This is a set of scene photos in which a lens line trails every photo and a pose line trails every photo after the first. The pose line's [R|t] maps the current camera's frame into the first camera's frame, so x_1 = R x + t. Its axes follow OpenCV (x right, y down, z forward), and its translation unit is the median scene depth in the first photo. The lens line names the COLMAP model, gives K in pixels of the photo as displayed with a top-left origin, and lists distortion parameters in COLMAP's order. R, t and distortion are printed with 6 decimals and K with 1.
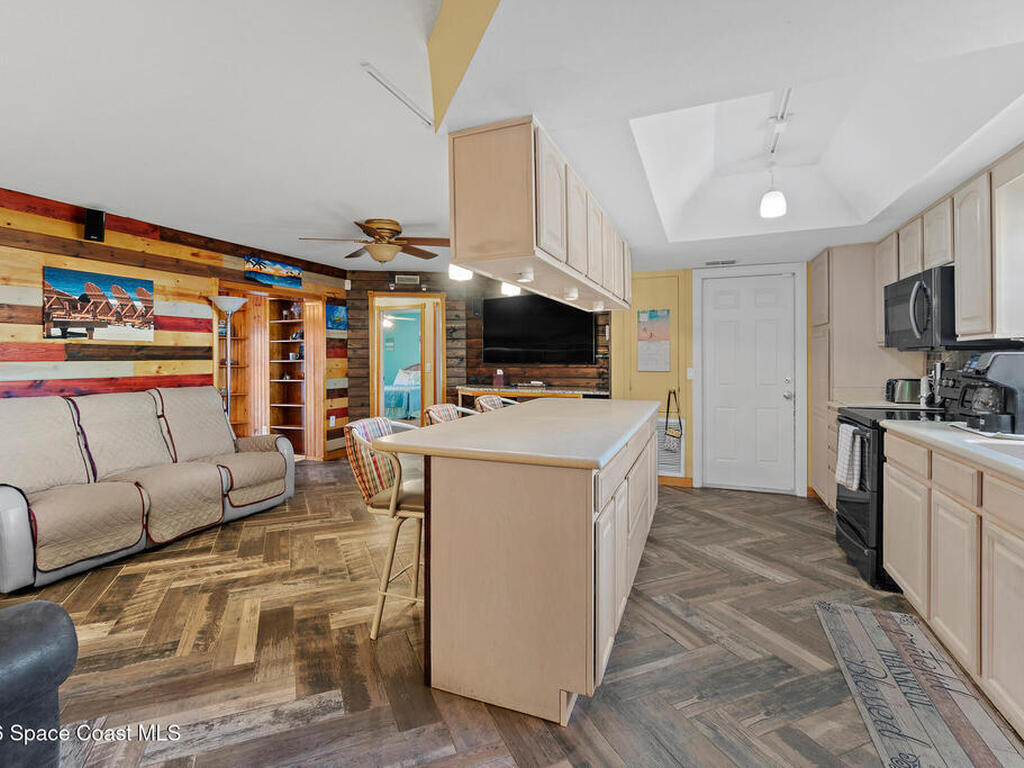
lens RADIAL K [[493.9, 0, 493.1], [0, 493.9, 356.8], [0, 0, 1]] dist [-0.003944, 0.000212]
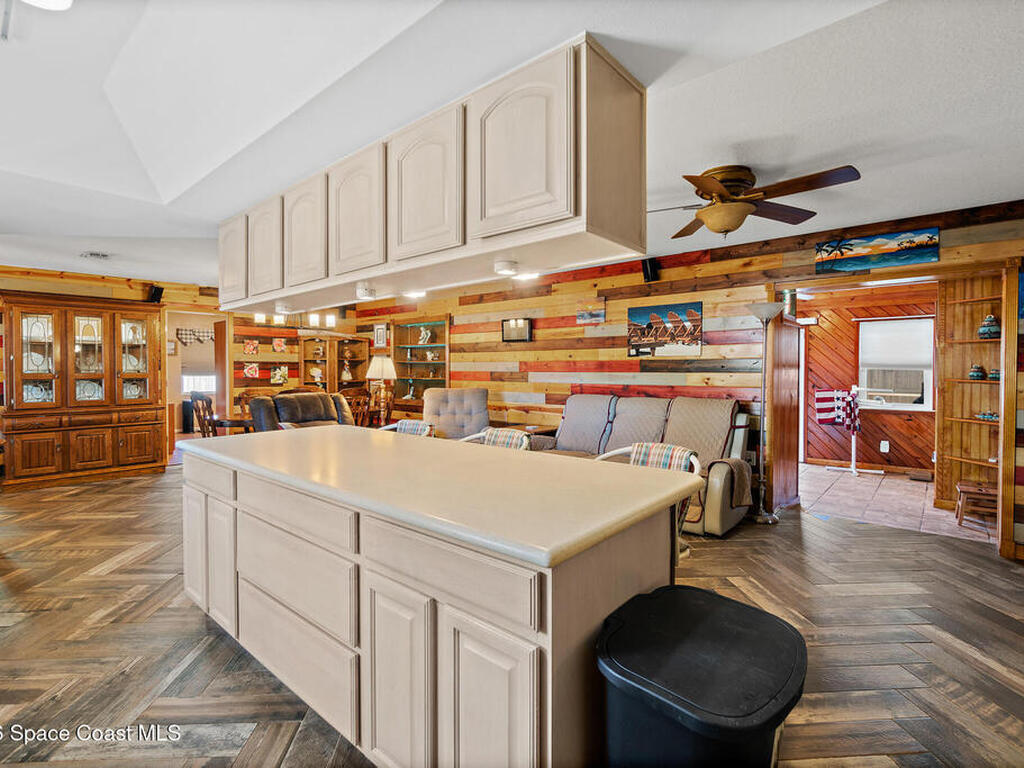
lens RADIAL K [[493.9, 0, 510.1], [0, 493.9, 379.7], [0, 0, 1]] dist [-0.003944, 0.000212]
pose [[-0.297220, 0.026231, -0.954449, 0.572518], [0.004257, 0.999649, 0.026147, -0.008178], [0.954800, 0.003708, -0.297227, 1.024486]]
